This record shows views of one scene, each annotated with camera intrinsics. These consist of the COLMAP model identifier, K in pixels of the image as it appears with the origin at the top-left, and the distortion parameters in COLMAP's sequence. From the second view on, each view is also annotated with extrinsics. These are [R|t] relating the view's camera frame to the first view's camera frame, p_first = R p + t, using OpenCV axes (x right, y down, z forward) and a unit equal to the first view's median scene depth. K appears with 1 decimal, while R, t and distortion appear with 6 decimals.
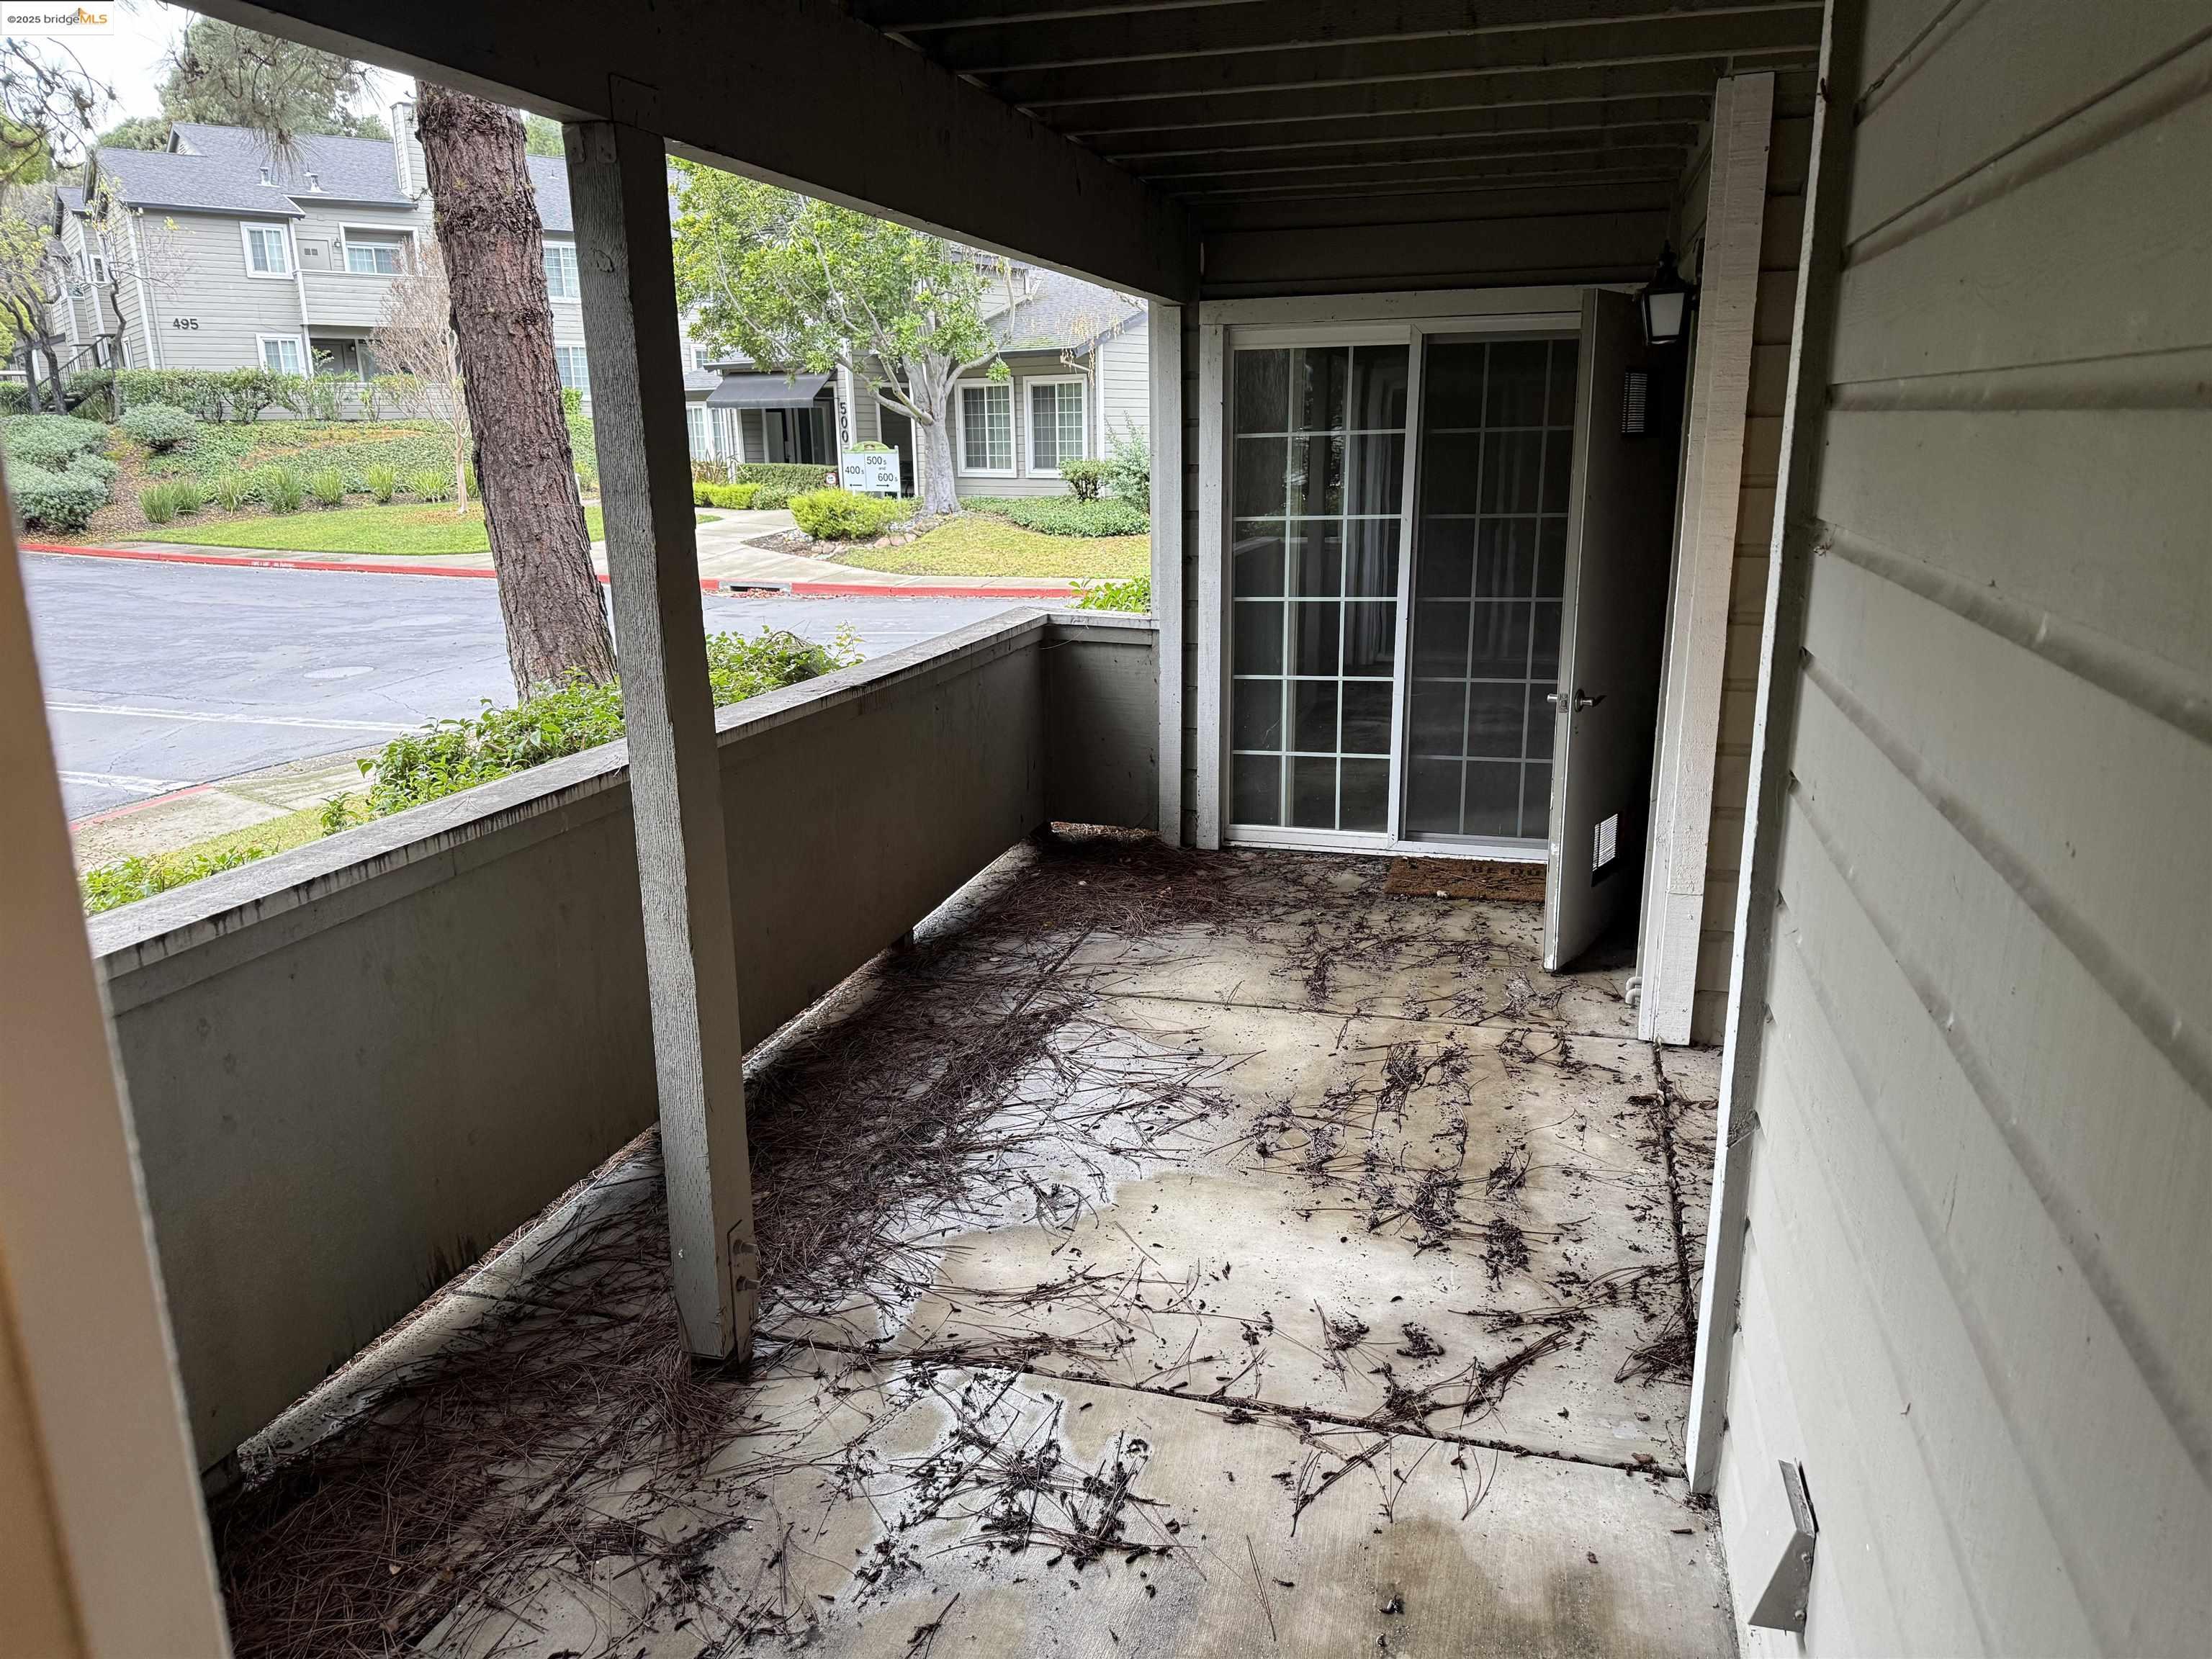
lens RADIAL K [[1532.6, 0, 1138.4], [0, 1532.6, 837.0], [0, 0, 1]] dist [0.106471, -0.148939]
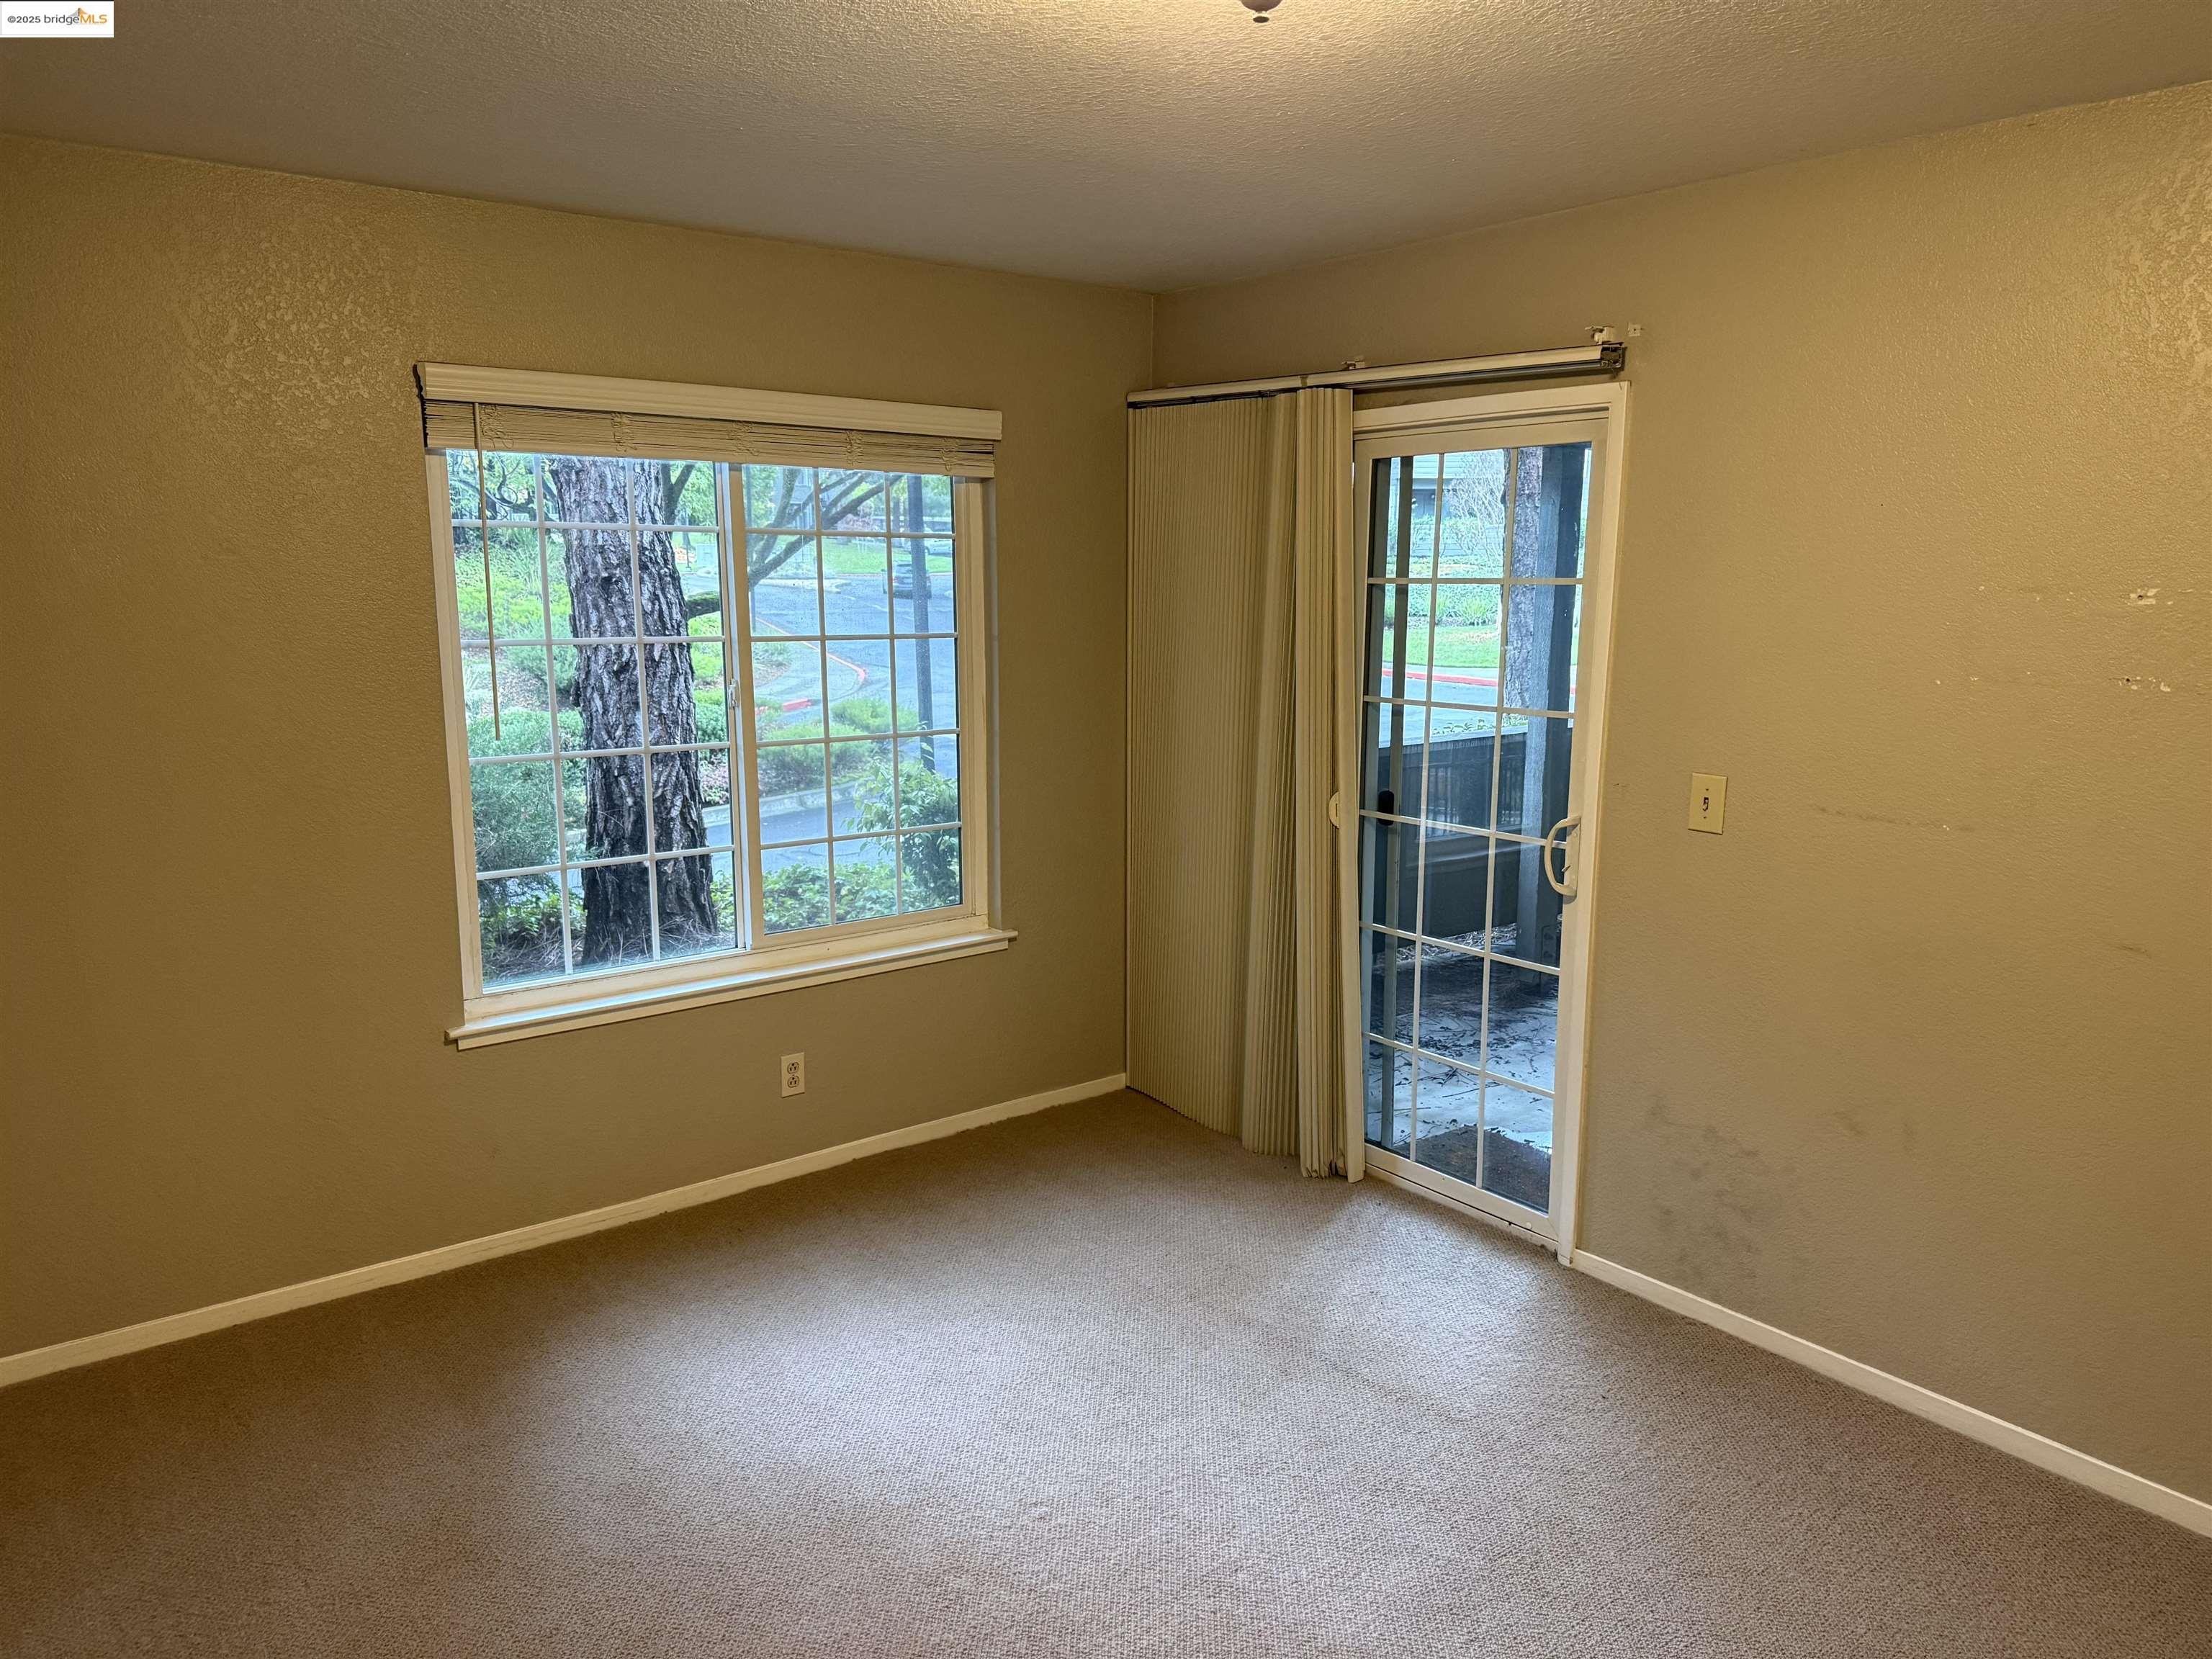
lens RADIAL K [[1532.6, 0, 1138.4], [0, 1532.6, 837.0], [0, 0, 1]] dist [0.106471, -0.148939]
pose [[0.807518, 0.115027, -0.578519, 0.210485], [-0.162465, 0.986237, -0.030681, 0.116982], [0.567027, 0.118765, 0.815092, -0.451099]]
